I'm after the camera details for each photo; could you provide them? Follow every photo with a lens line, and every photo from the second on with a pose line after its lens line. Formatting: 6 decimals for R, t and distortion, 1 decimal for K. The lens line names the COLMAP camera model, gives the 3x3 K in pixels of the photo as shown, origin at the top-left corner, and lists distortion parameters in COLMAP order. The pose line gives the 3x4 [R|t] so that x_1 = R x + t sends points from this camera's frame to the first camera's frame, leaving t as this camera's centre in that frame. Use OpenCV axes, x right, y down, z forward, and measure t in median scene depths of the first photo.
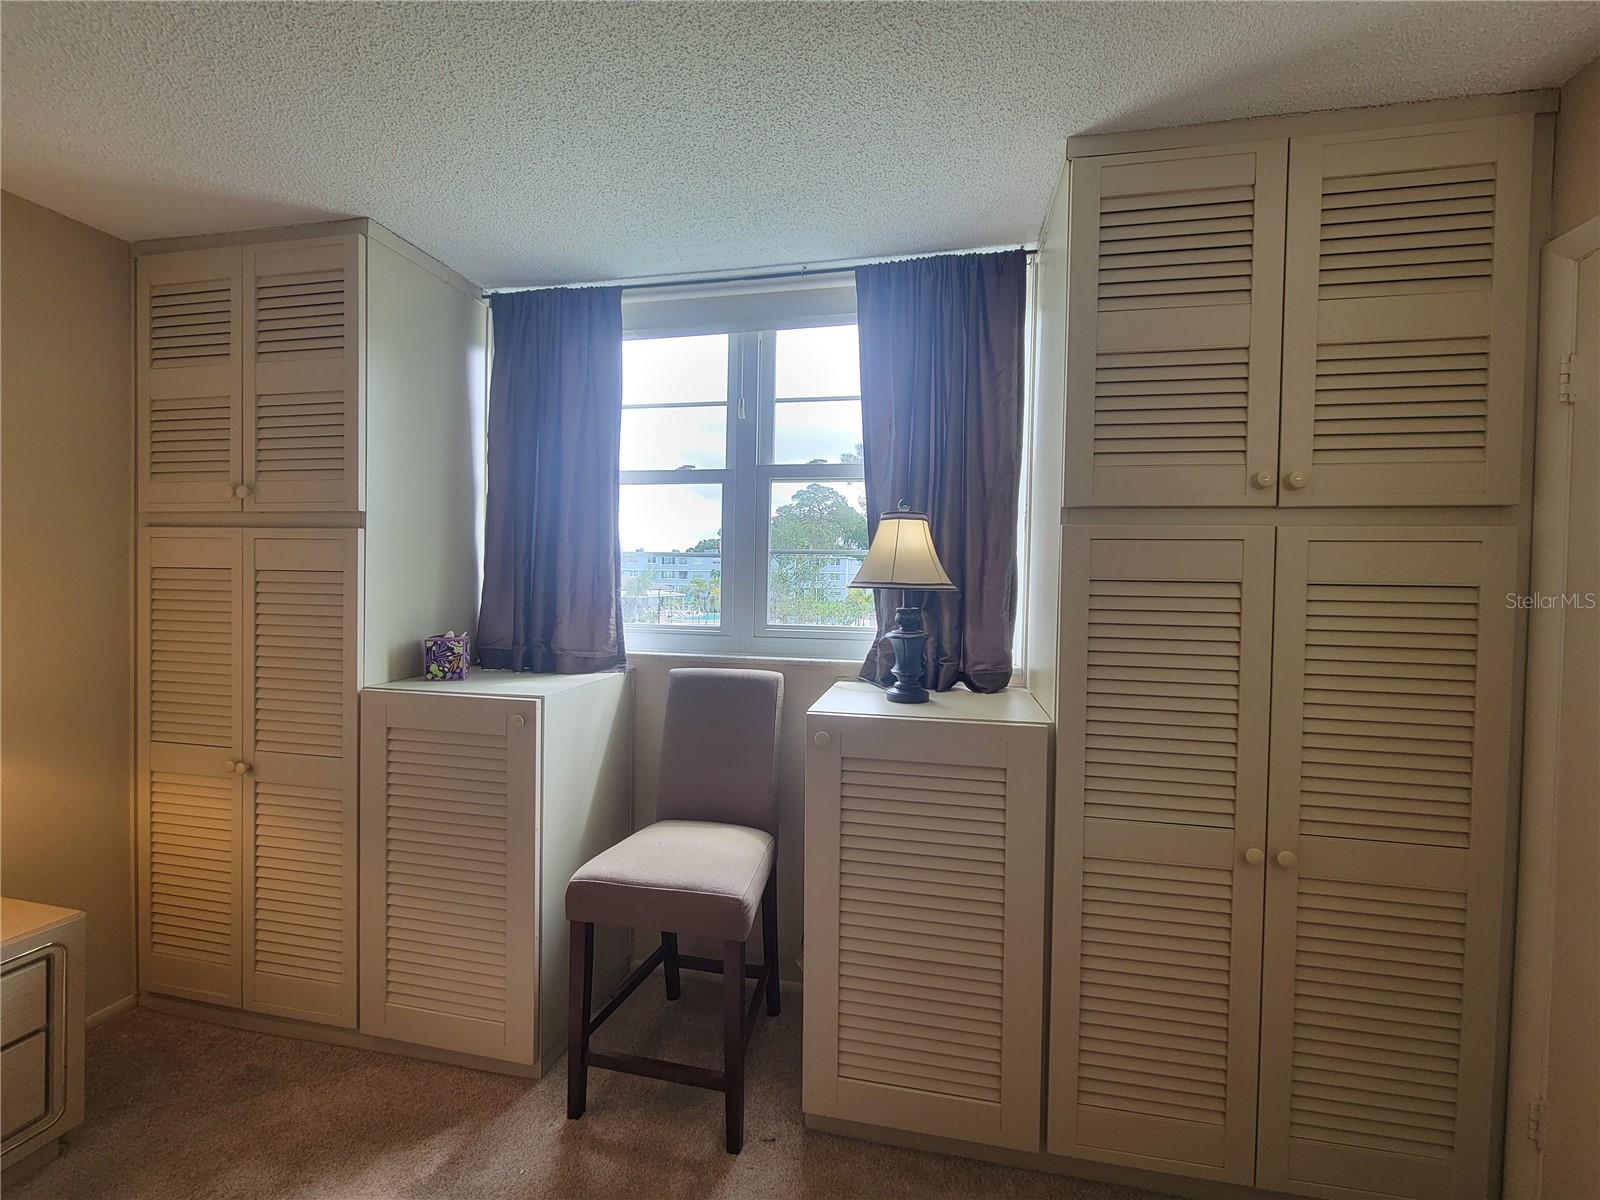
lens RADIAL K [[680.2, 0, 809.4], [0, 680.2, 590.4], [0, 0, 1]] dist [-0.002908, -0.000250]
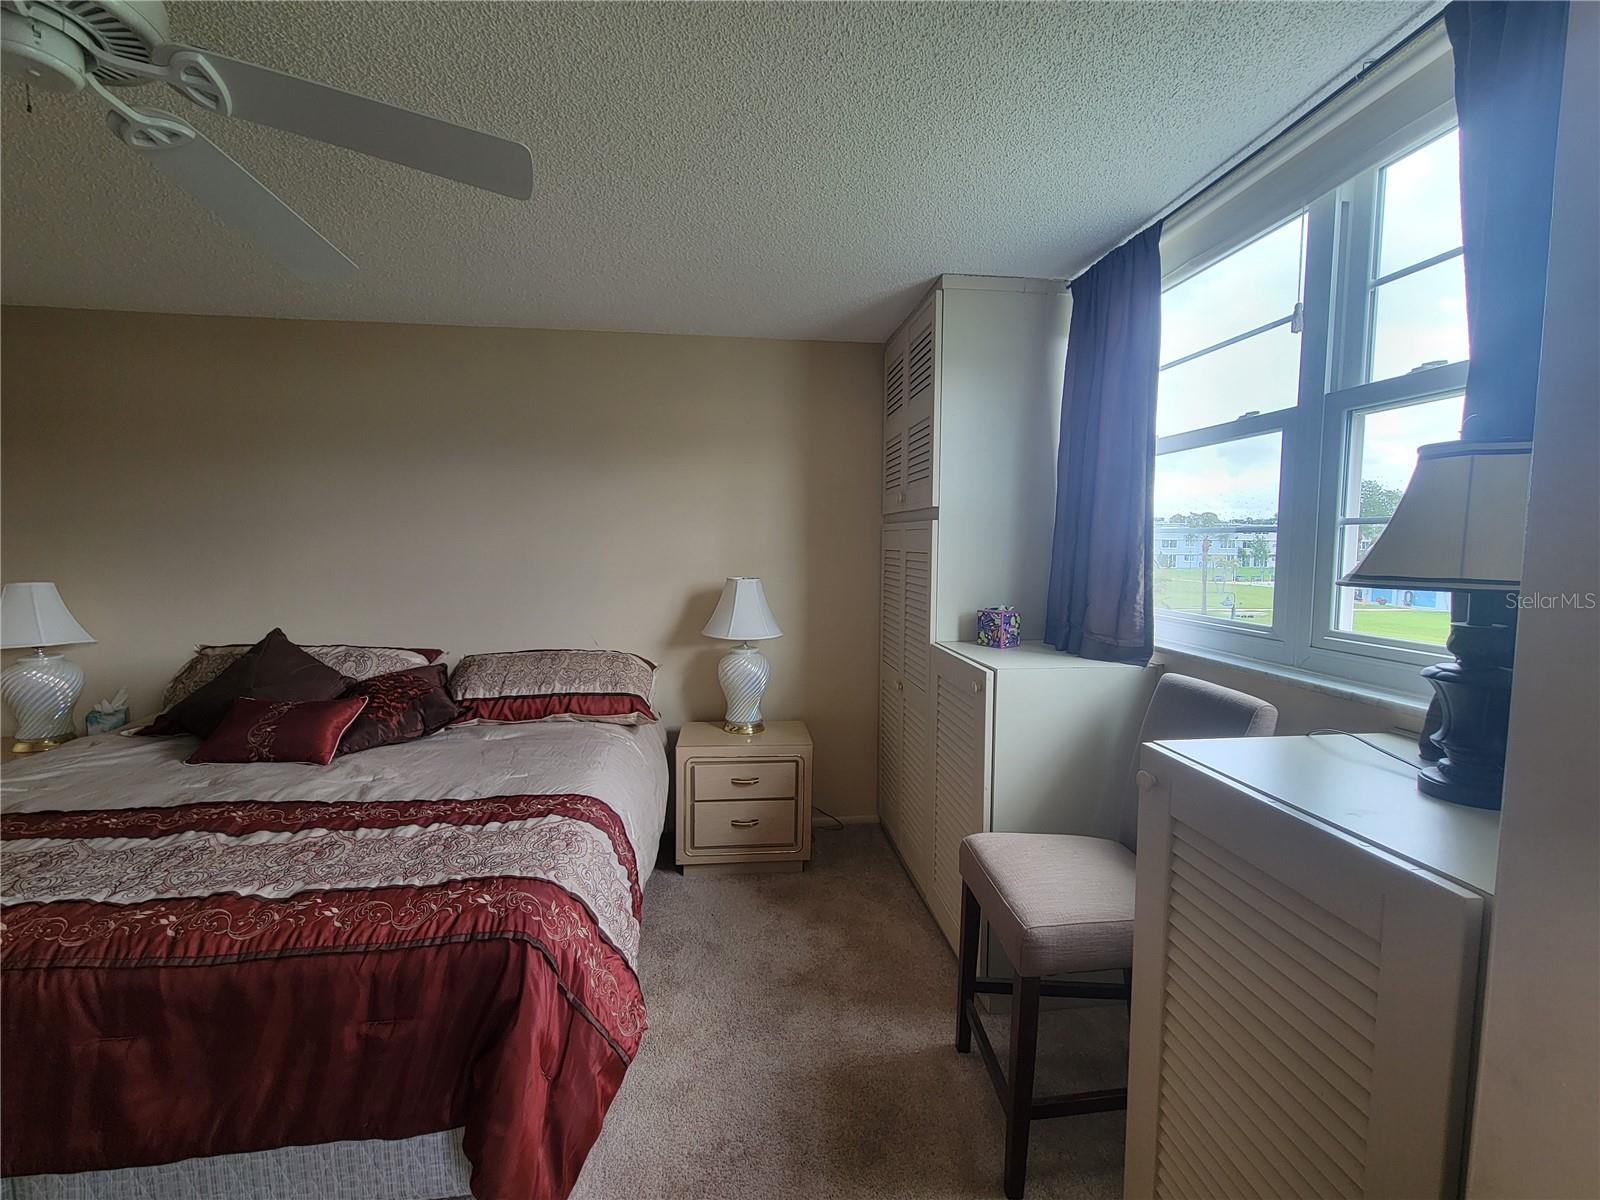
lens RADIAL K [[680.2, 0, 809.4], [0, 680.2, 590.4], [0, 0, 1]] dist [-0.002908, -0.000250]
pose [[0.300132, 0.055094, -0.952305, 0.475990], [-0.018407, 0.998479, 0.051964, -0.018162], [0.953720, 0.001933, 0.300689, 0.351338]]
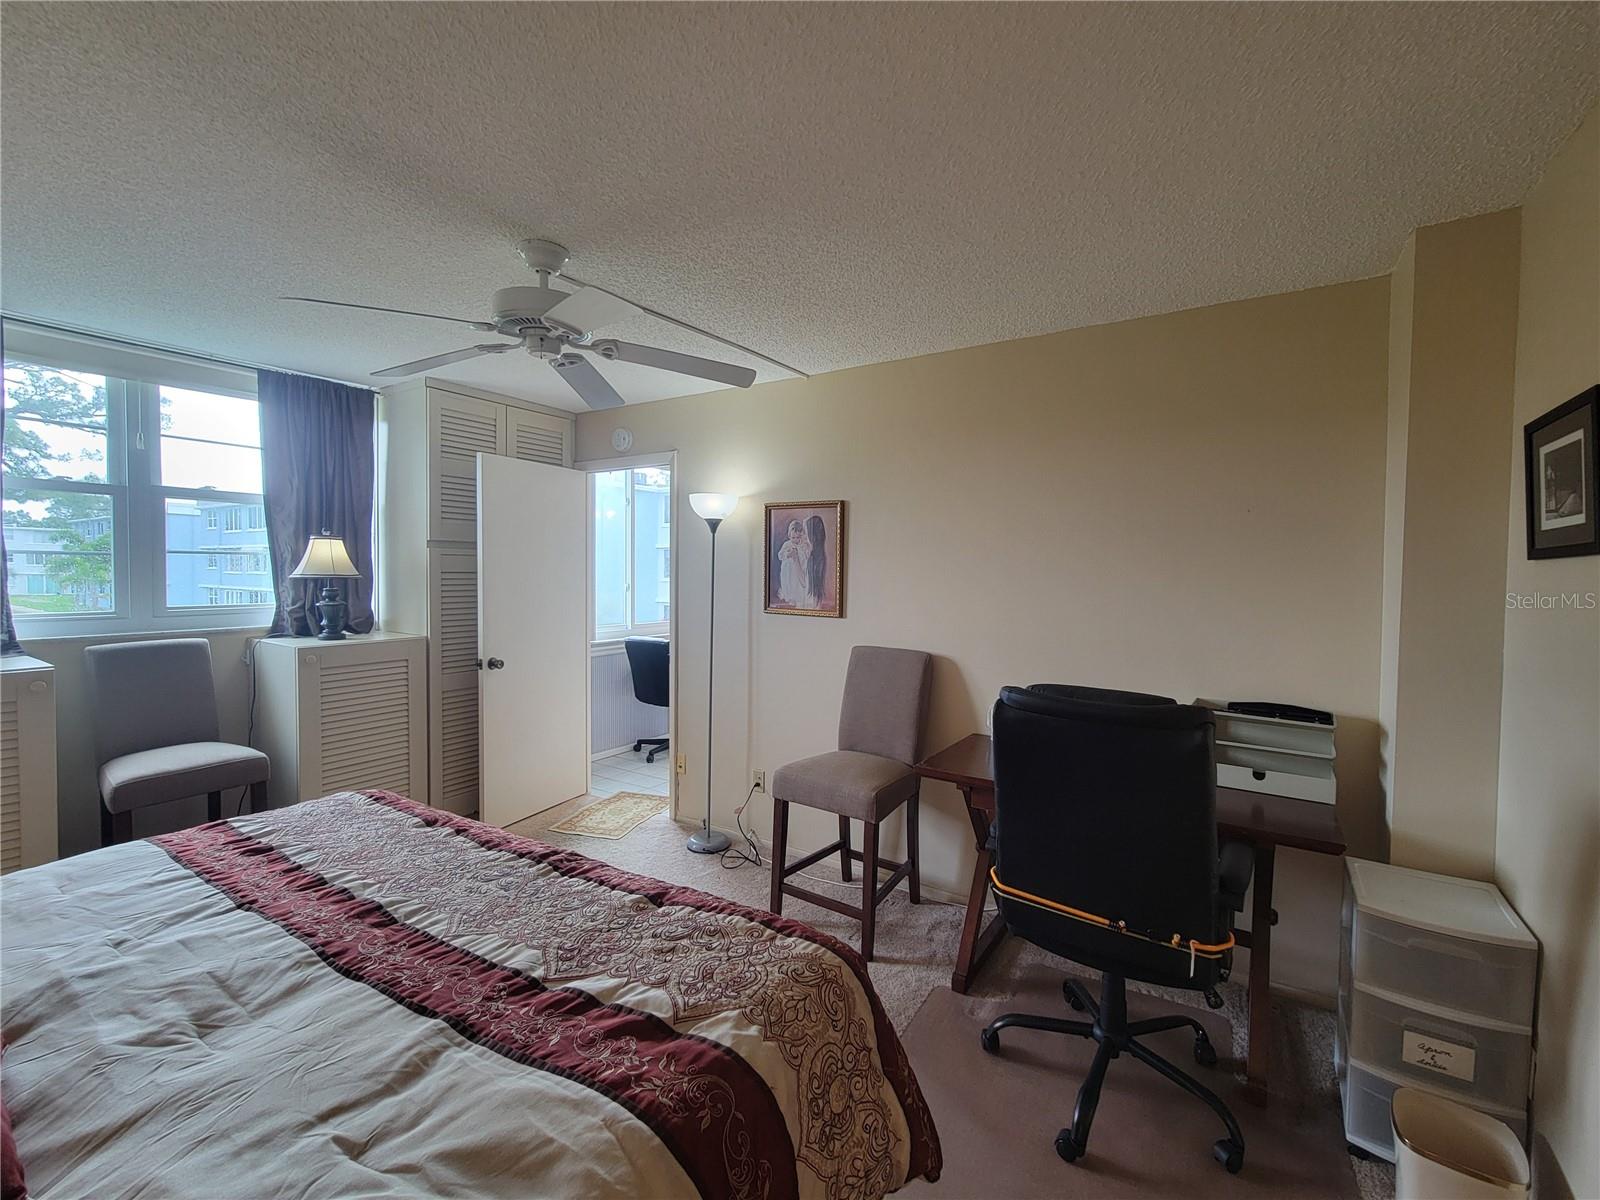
lens RADIAL K [[680.2, 0, 809.4], [0, 680.2, 590.4], [0, 0, 1]] dist [-0.002908, -0.000250]
pose [[0.380375, -0.040983, 0.923924, -0.914670], [0.012739, 0.999155, 0.039076, -0.020490], [-0.924745, -0.003094, 0.380575, -0.758627]]
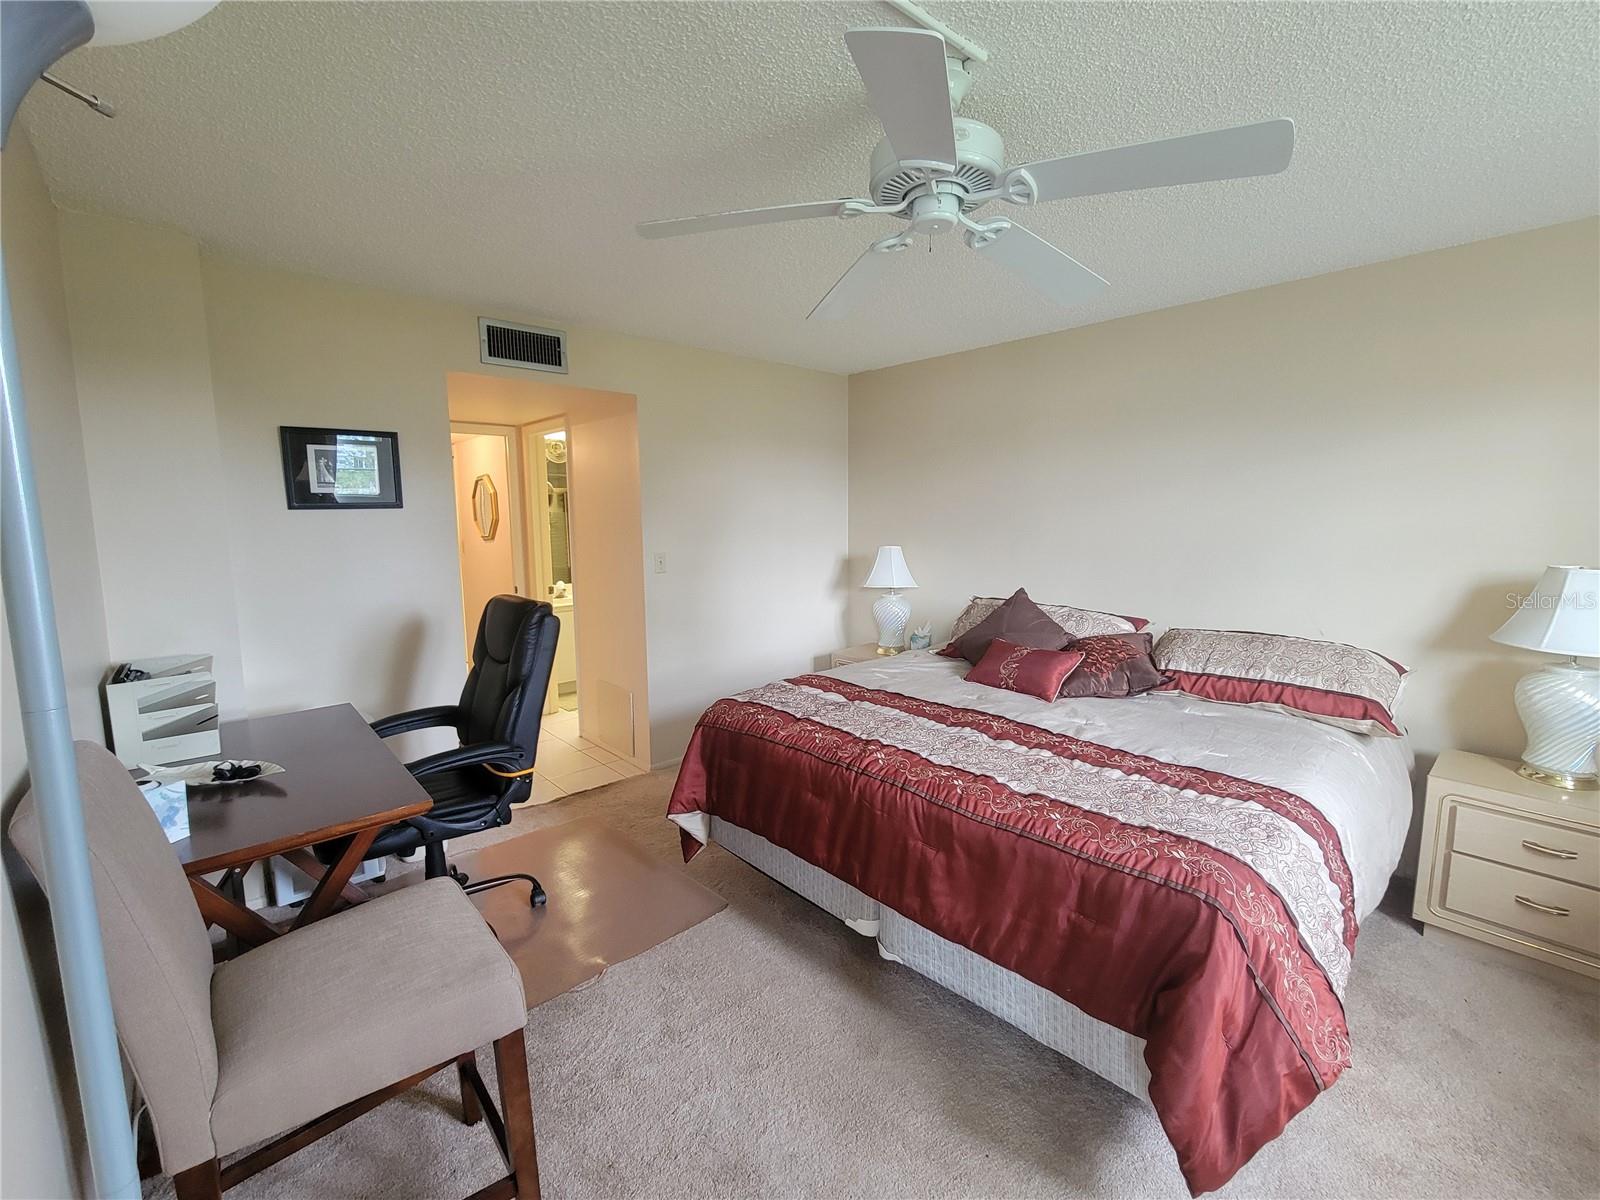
lens RADIAL K [[680.2, 0, 809.4], [0, 680.2, 590.4], [0, 0, 1]] dist [-0.002908, -0.000250]
pose [[-0.604480, 0.078636, -0.792730, 0.545259], [-0.014987, 0.993817, 0.110011, -0.026160], [0.796480, 0.078380, -0.599564, 0.346208]]
